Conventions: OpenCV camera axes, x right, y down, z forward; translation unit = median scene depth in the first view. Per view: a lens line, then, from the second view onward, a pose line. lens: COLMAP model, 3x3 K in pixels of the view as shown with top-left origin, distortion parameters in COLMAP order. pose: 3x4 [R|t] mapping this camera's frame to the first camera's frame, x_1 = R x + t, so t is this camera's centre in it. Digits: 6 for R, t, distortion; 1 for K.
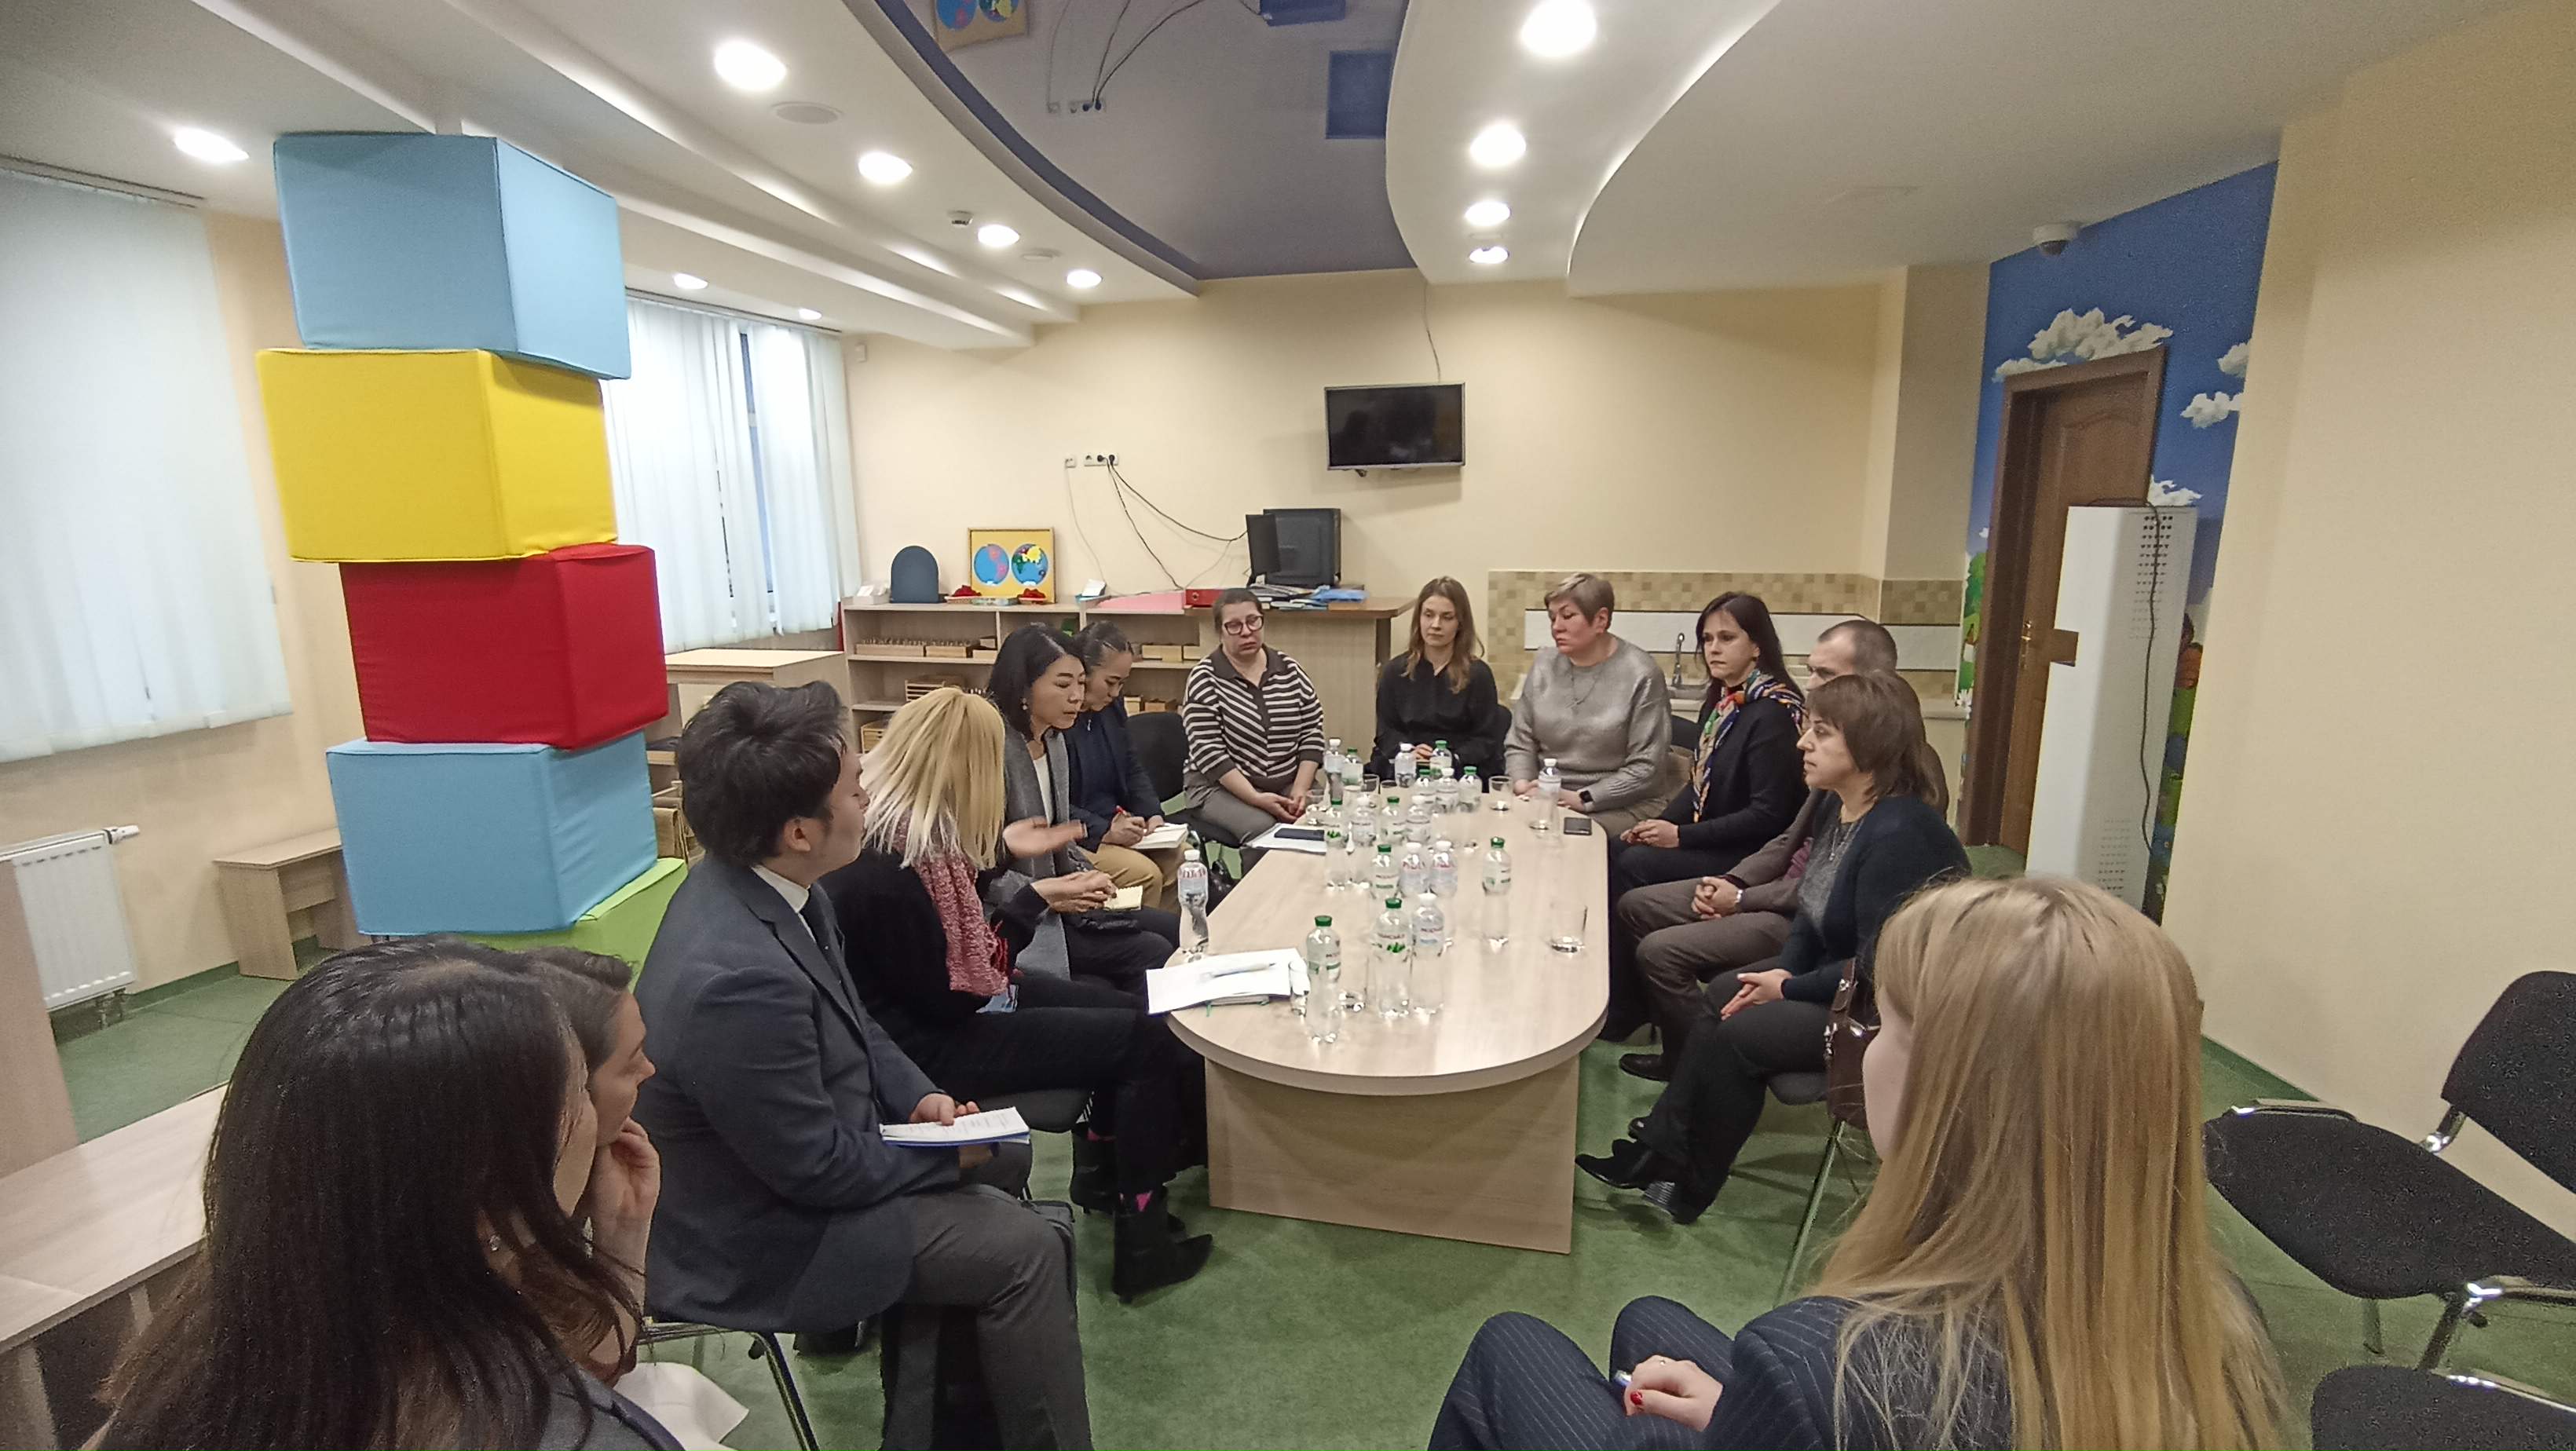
lens RADIAL K [[1141.1, 0, 1288.0], [0, 1141.1, 725.5], [0, 0, 1]] dist [-0.000866, -0.000037]
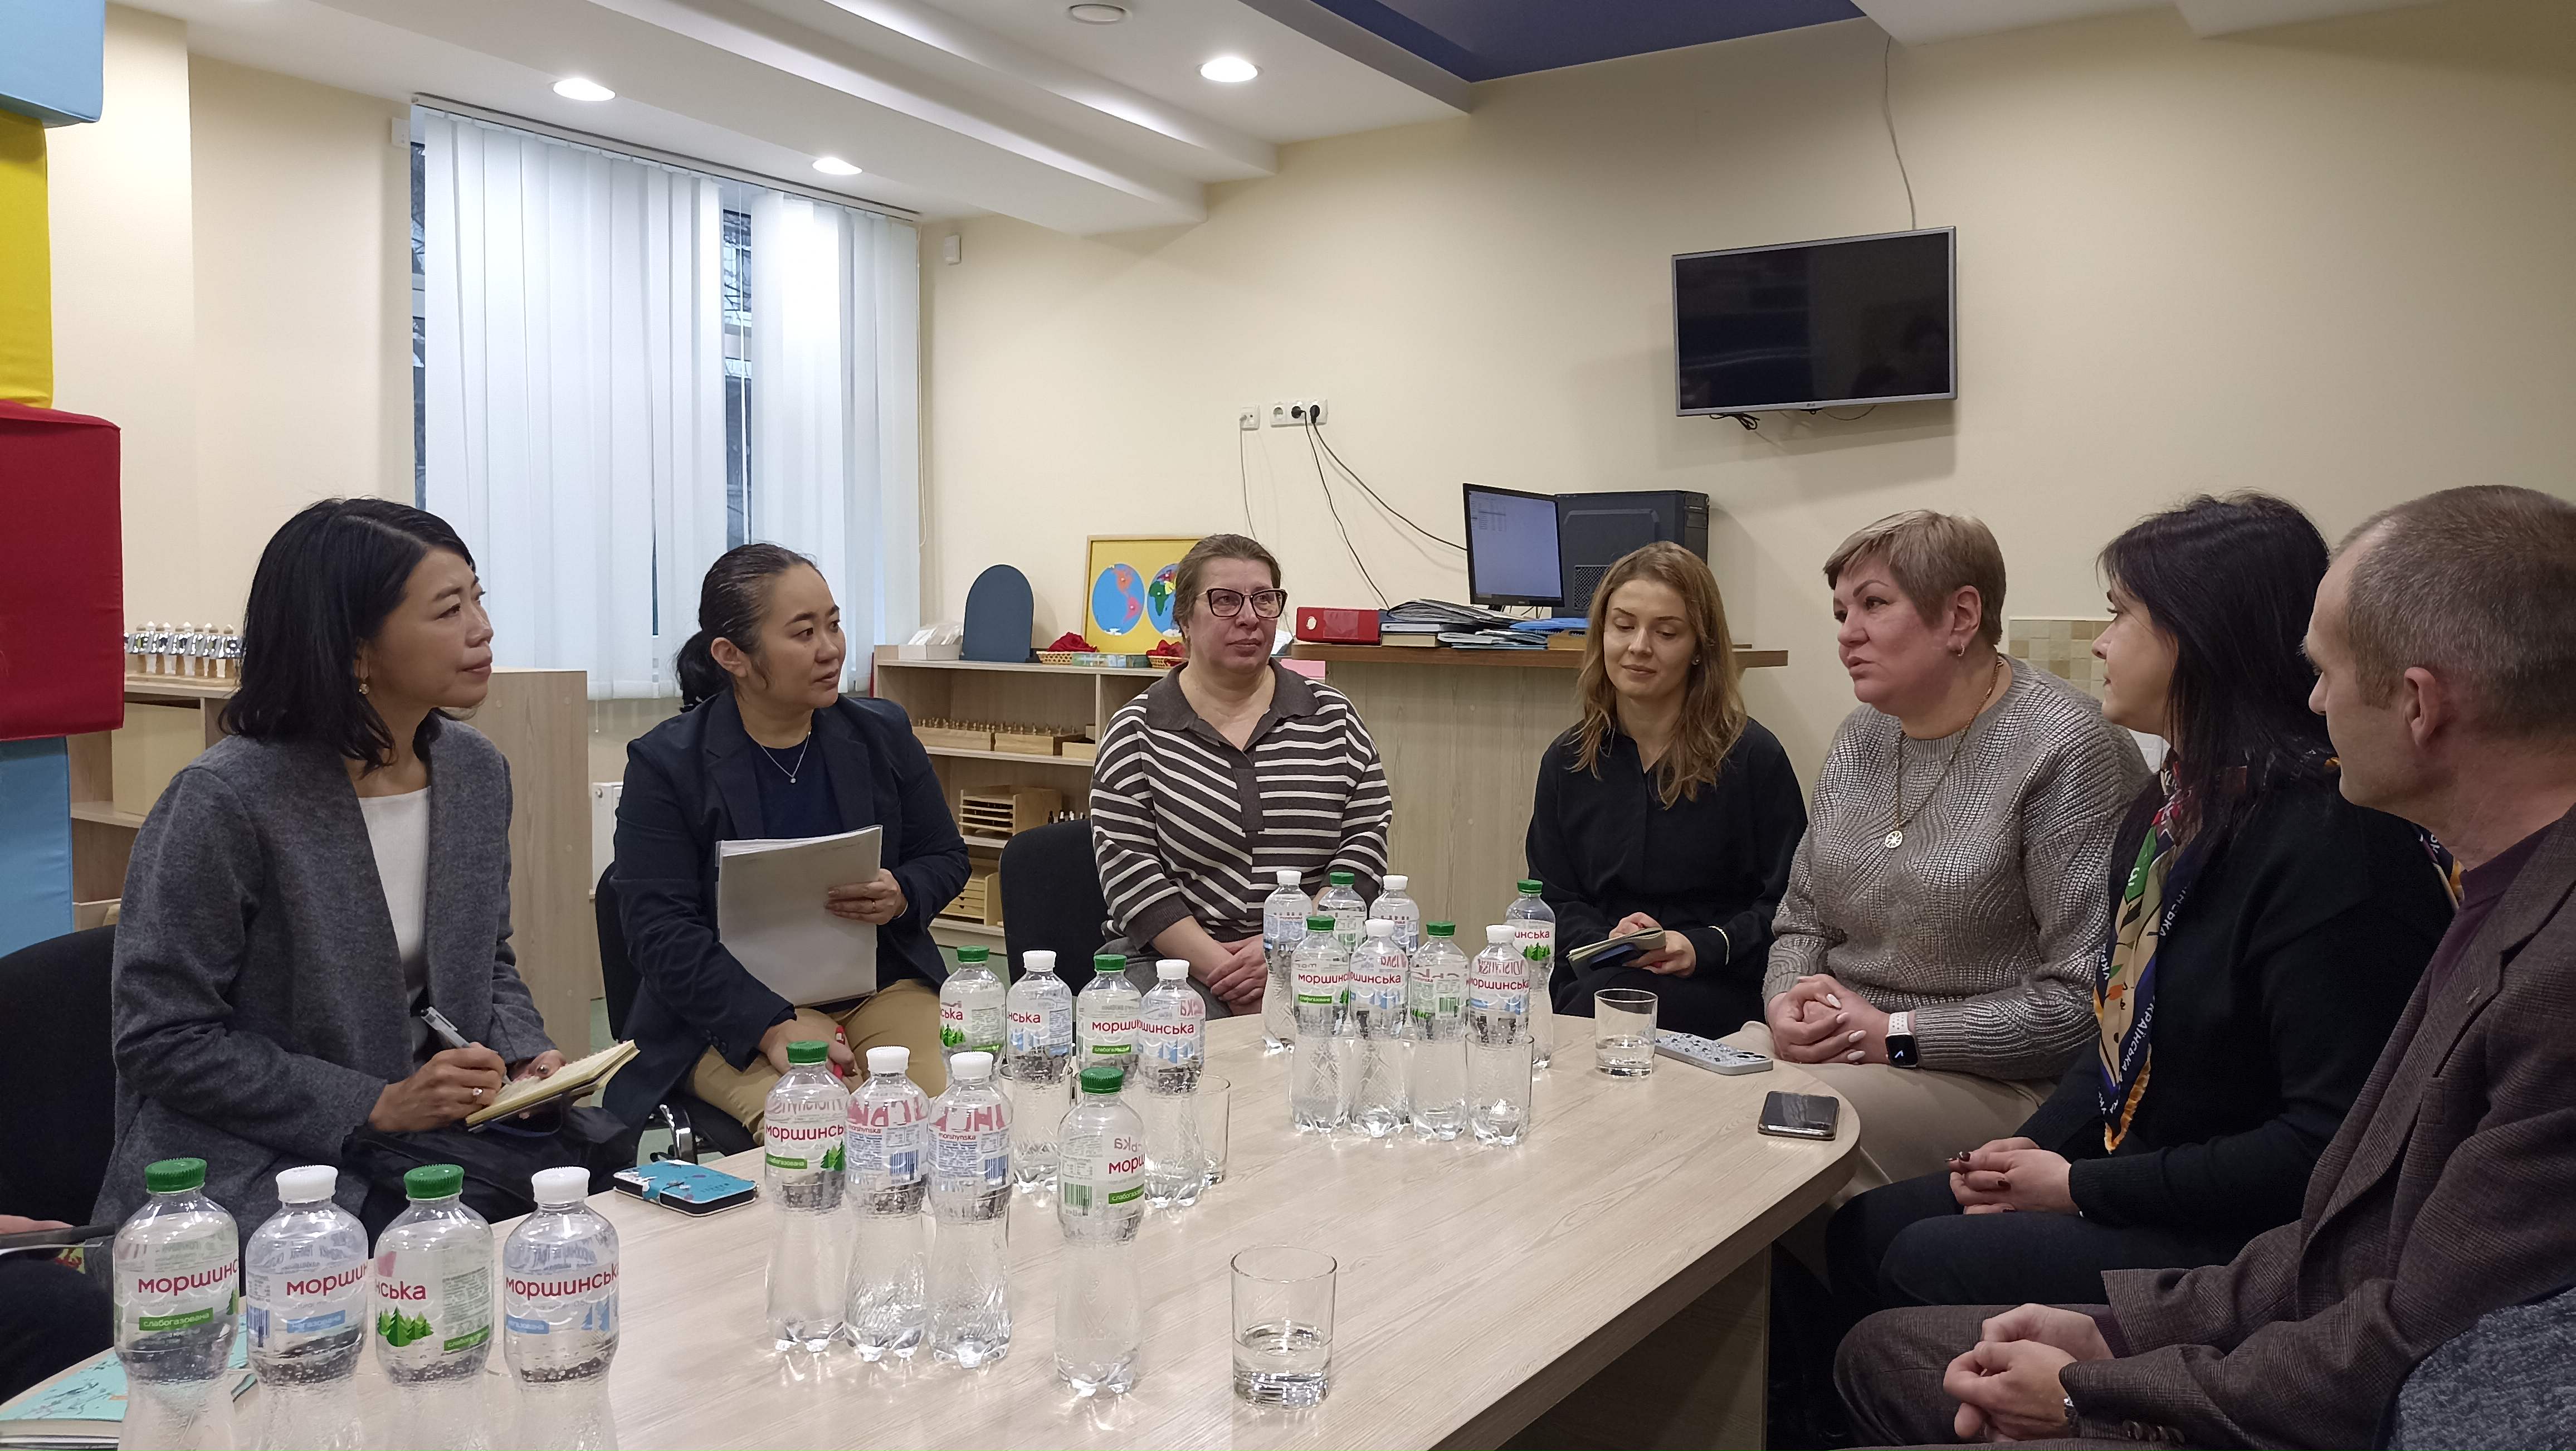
lens RADIAL K [[1852.3, 0, 1288.0], [0, 1852.3, 725.5], [0, 0, 1]] dist [0.082411, -0.000240]
pose [[0.946356, 0.045750, -0.319871, 0.143115], [-0.084522, 0.990508, -0.108394, 0.019280], [0.311876, 0.129615, 0.941240, 0.176120]]
